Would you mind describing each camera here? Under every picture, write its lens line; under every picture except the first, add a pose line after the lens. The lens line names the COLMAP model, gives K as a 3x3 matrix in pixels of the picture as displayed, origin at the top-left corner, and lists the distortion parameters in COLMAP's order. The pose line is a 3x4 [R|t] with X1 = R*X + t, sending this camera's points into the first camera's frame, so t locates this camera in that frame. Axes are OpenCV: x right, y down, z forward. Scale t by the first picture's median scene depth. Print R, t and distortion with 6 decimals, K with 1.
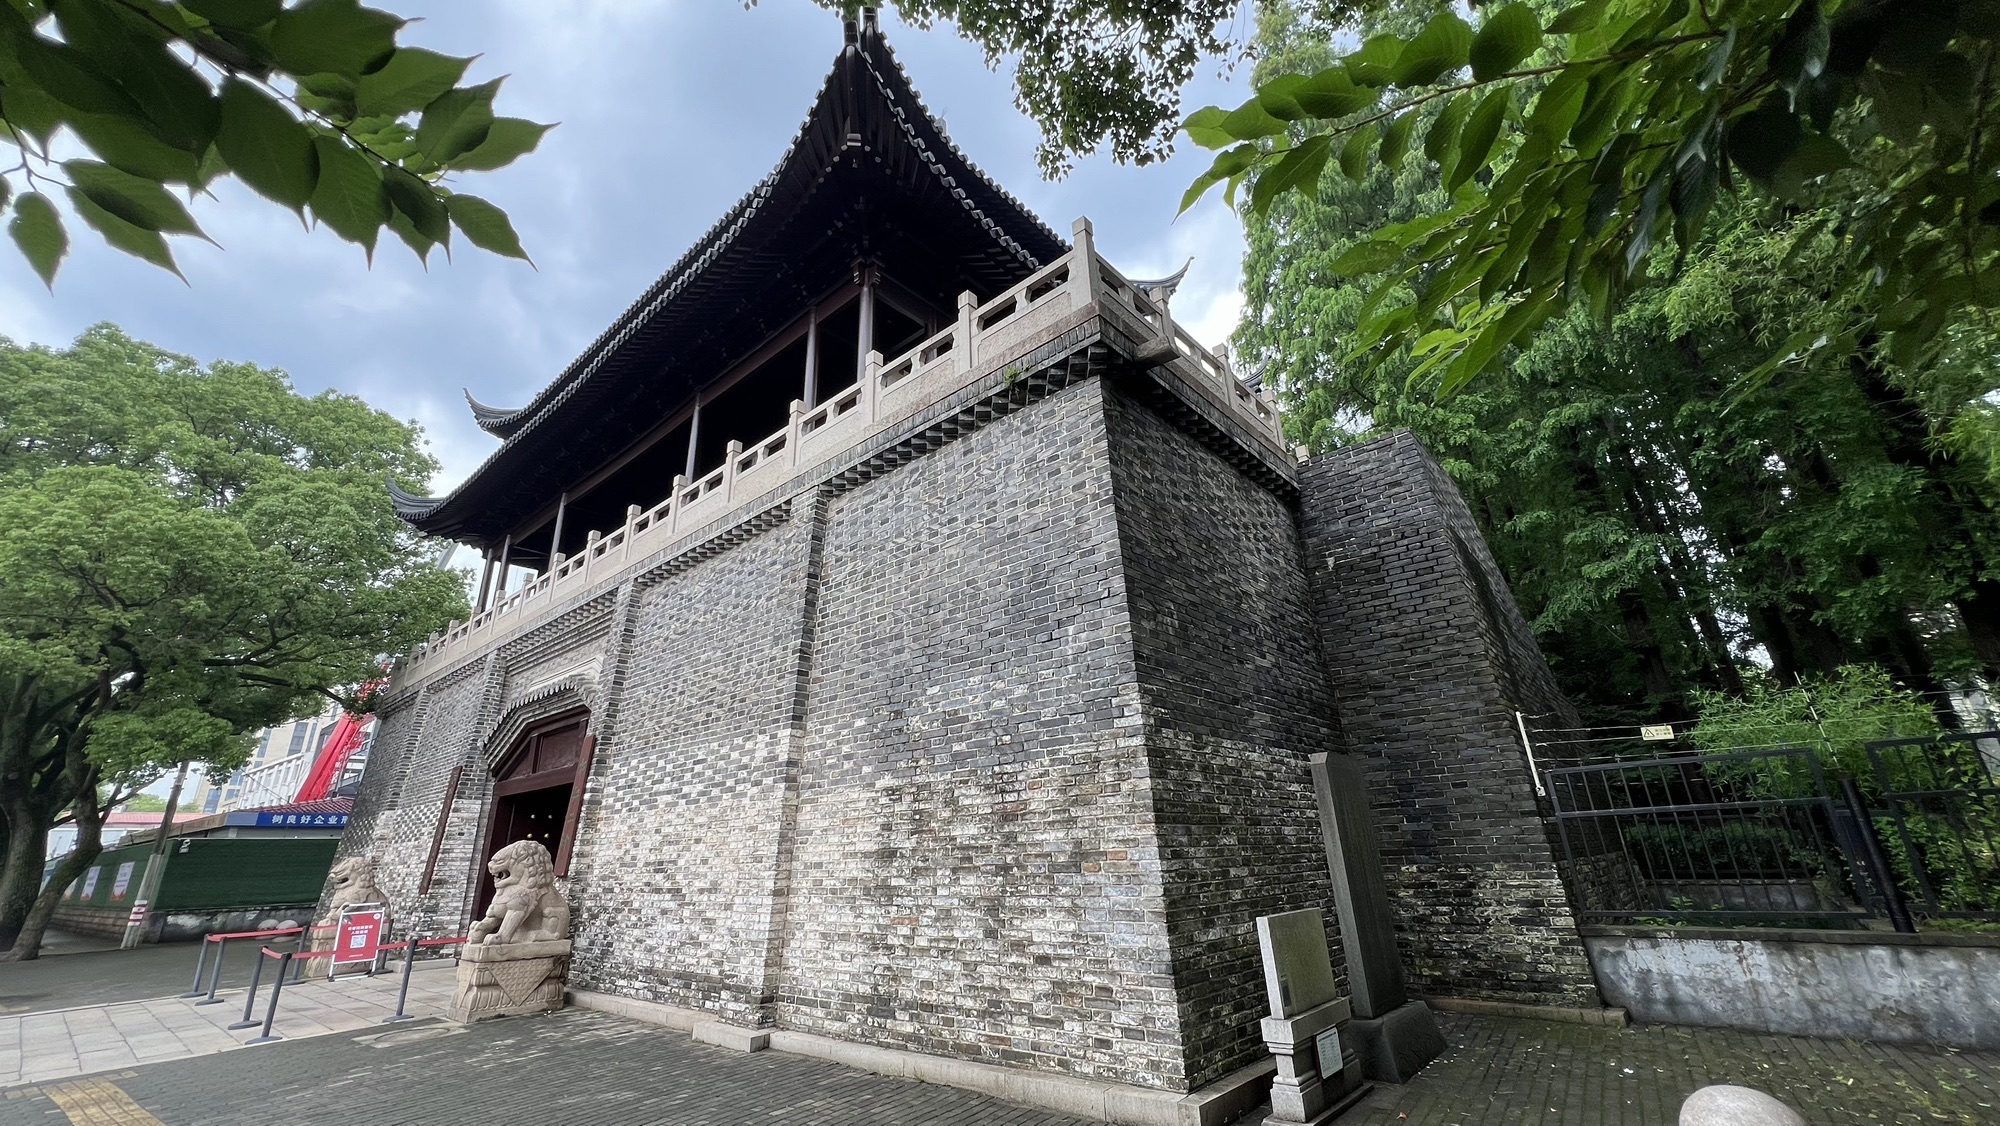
lens RADIAL K [[798.2, 0, 1001.0], [0, 798.2, 561.4], [0, 0, 1]] dist [-0.001594, 0.000183]
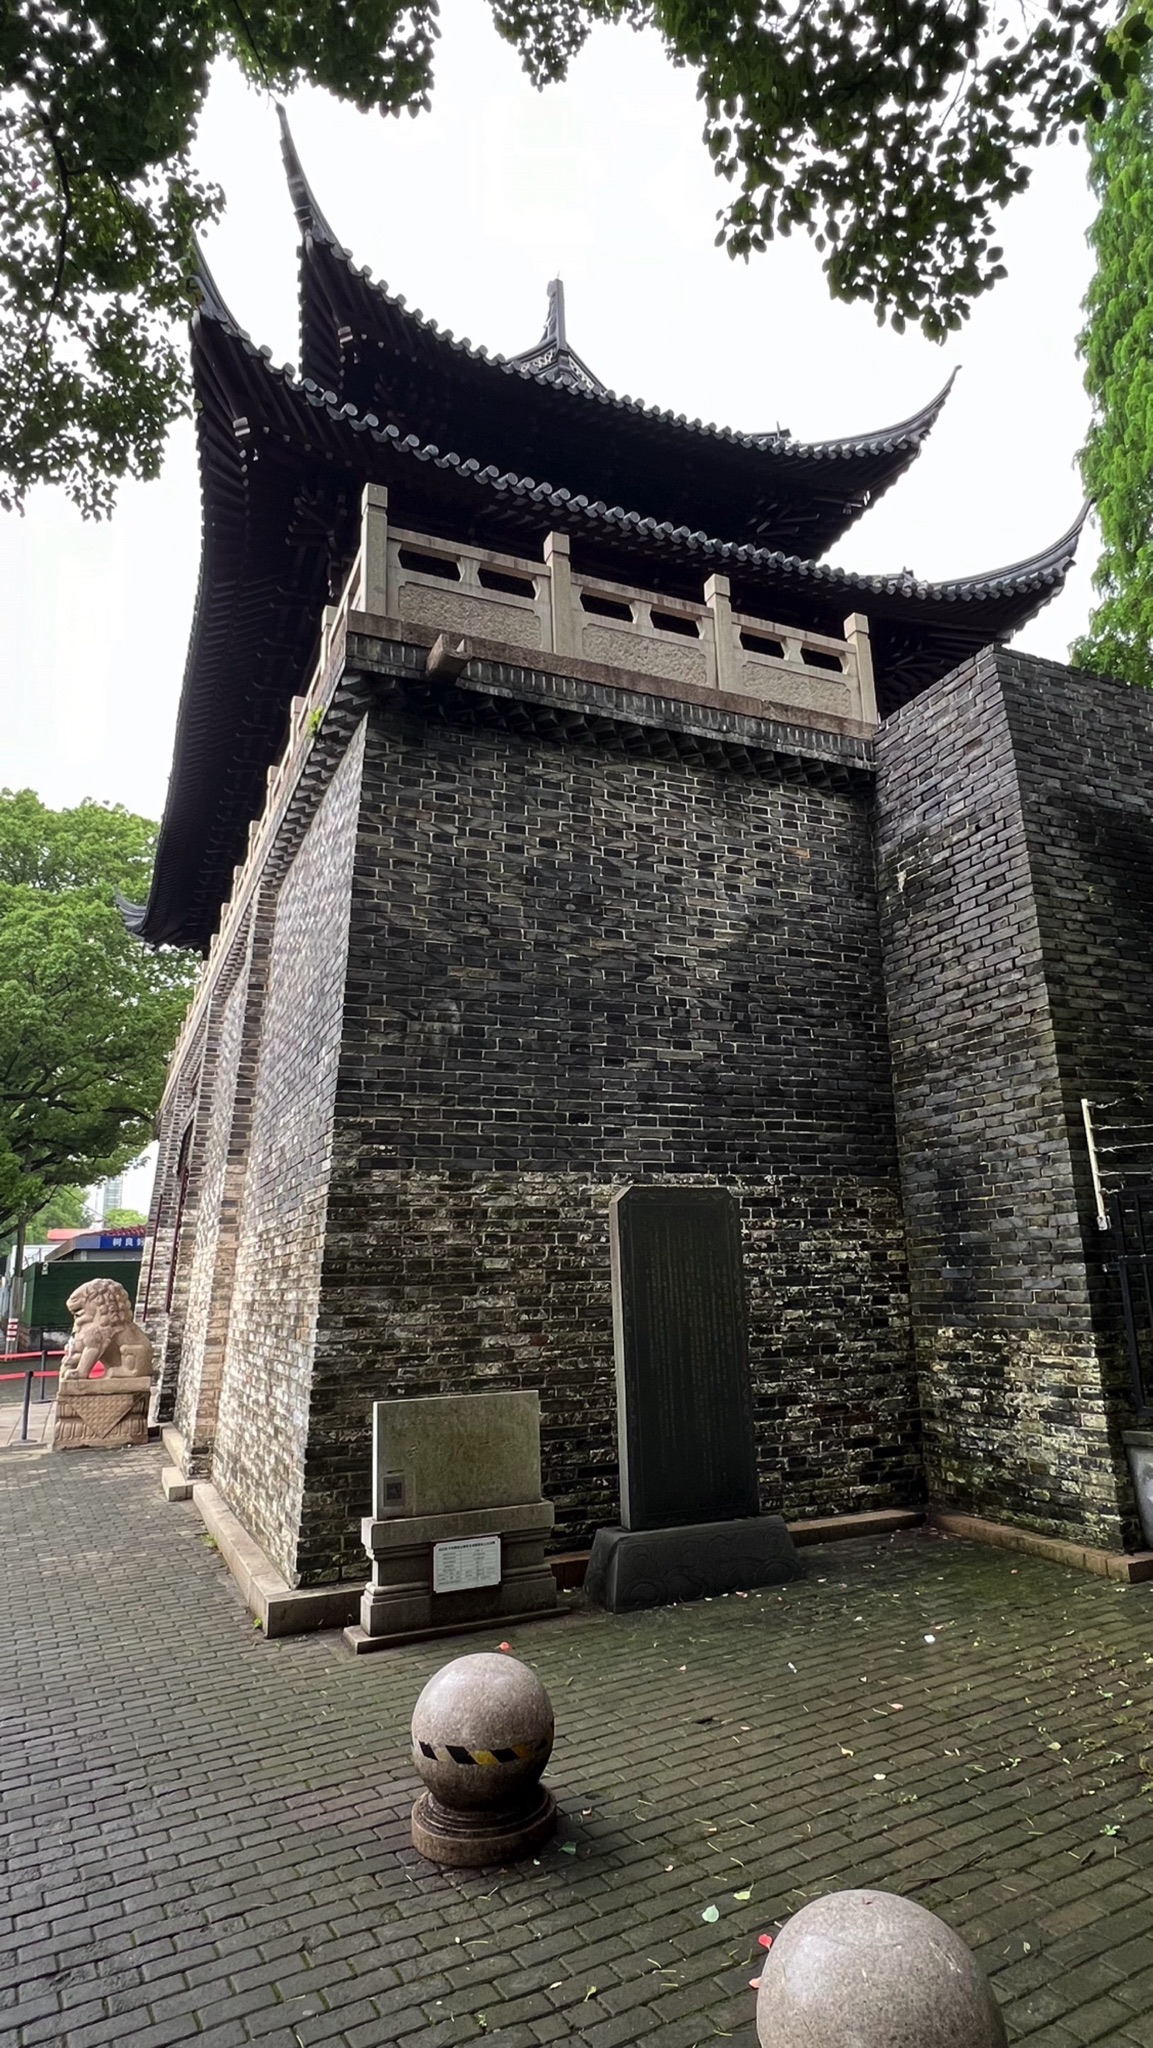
lens RADIAL K [[1092.3, 0, 576.3], [0, 1092.3, 1024.2], [0, 0, 1]] dist [-0.002371, -0.000435]
pose [[0.909831, -0.090267, -0.405042, 0.637840], [0.144104, 0.984041, 0.104392, -0.016674], [0.389155, -0.153347, 0.908319, 0.072606]]
